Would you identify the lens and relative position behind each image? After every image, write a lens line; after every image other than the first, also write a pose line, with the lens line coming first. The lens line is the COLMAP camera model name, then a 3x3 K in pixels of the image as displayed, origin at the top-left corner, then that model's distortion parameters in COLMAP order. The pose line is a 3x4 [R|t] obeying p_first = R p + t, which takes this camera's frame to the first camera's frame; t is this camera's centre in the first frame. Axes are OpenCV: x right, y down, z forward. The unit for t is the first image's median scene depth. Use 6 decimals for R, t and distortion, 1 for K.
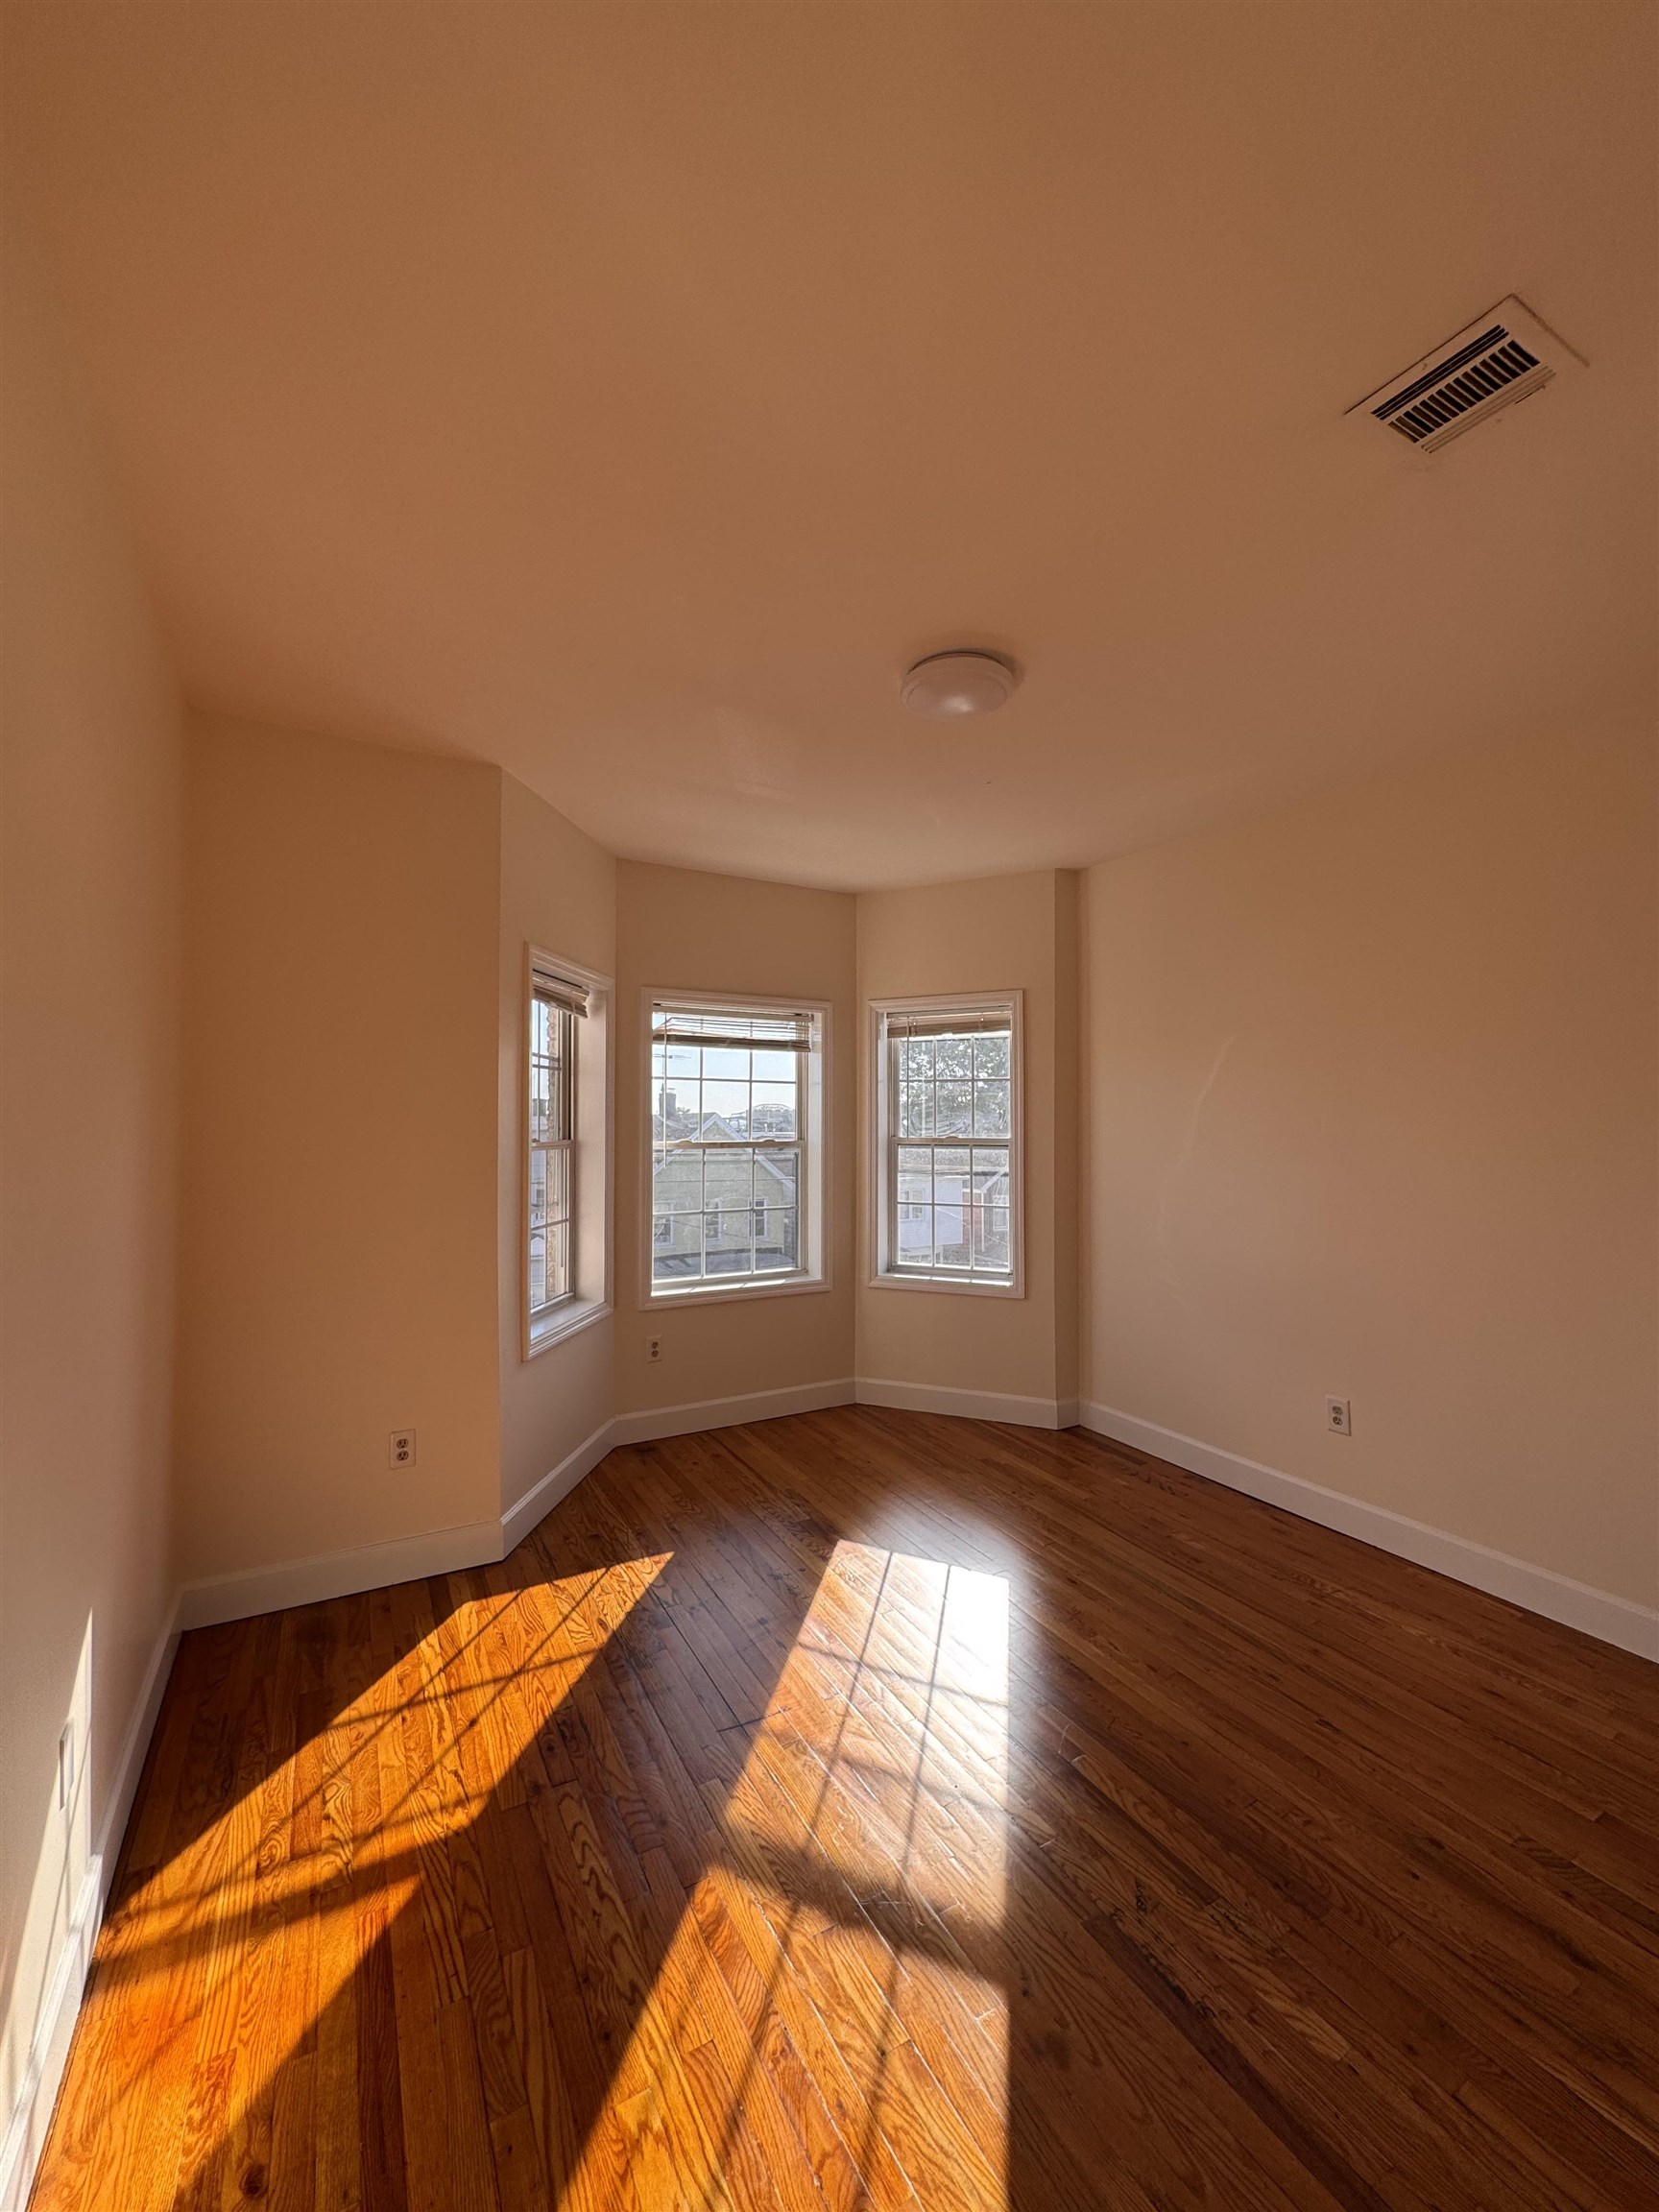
lens RADIAL K [[881.7, 0, 832.4], [0, 881.7, 1103.5], [0, 0, 1]] dist [-0.000986, -0.000108]
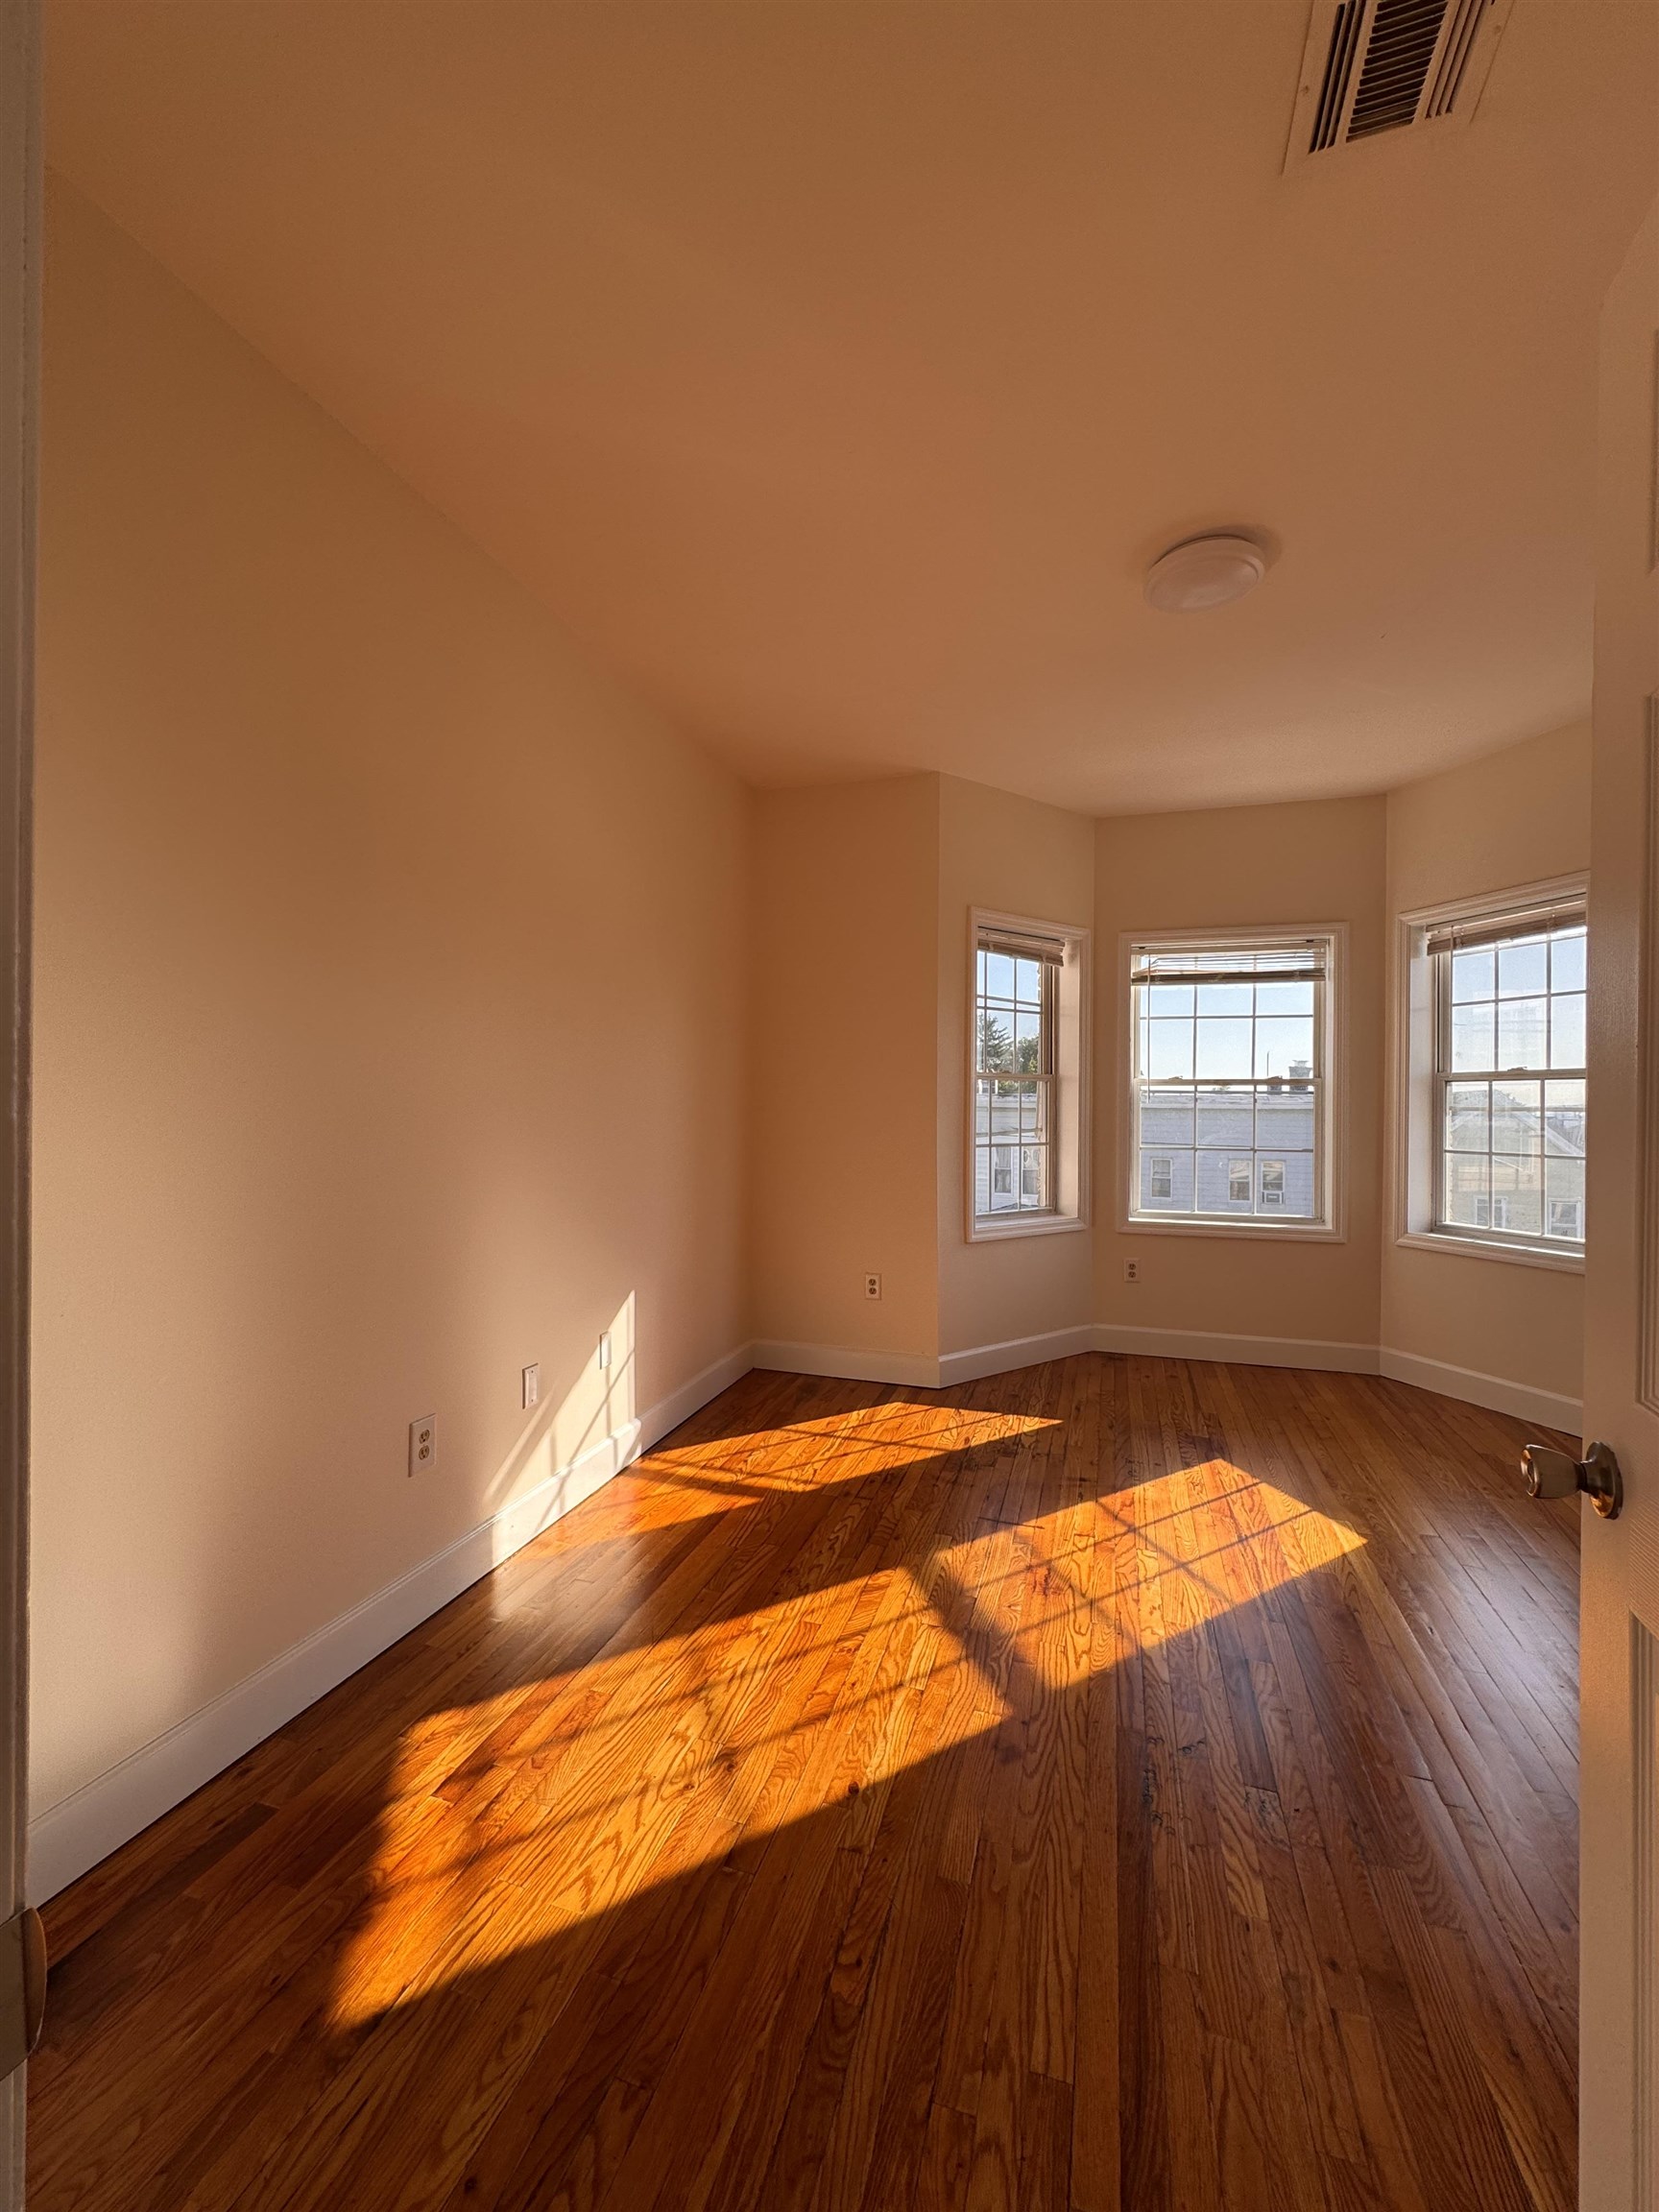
lens RADIAL K [[884.8, 0, 831.6], [0, 884.8, 1103.0], [0, 0, 1]] dist [-0.005628, 0.001148]
pose [[0.680387, 0.002087, -0.732850, 0.434327], [0.009680, 0.999883, 0.011834, 0.076725], [0.732789, -0.015146, 0.680287, 0.007643]]
